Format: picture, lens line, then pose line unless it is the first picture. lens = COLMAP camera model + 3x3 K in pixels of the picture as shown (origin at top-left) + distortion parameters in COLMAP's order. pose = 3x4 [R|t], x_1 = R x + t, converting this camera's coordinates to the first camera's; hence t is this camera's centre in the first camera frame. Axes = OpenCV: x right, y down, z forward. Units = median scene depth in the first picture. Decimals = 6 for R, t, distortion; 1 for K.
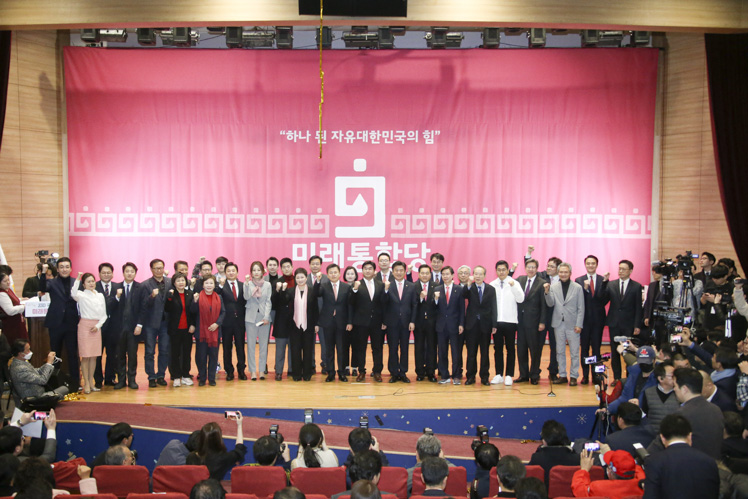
lens RADIAL K [[924.5, 0, 374.8], [0, 924.5, 260.6], [0, 0, 1]] dist [0.029439, 0.017060]
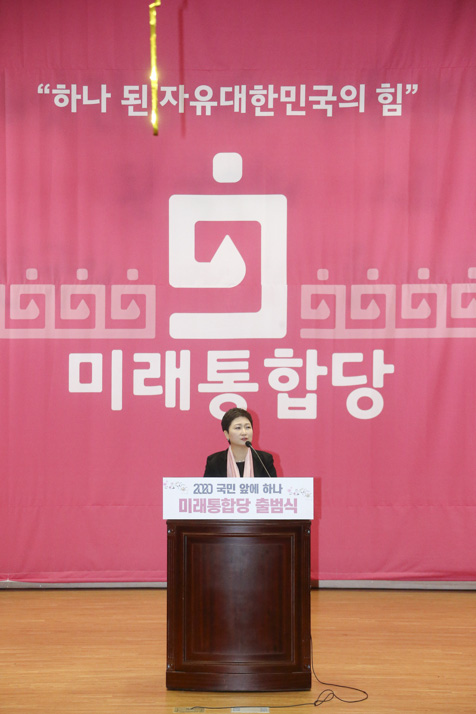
lens RADIAL K [[1885.3, 0, 246.8], [0, 1885.3, 364.4], [0, 0, 1]] dist [0.423775, 0.777249]
pose [[0.999996, -0.000794, -0.002592, -0.005030], [0.000750, 0.999858, -0.016862, 0.001800], [0.002605, 0.016860, 0.999854, 0.131830]]
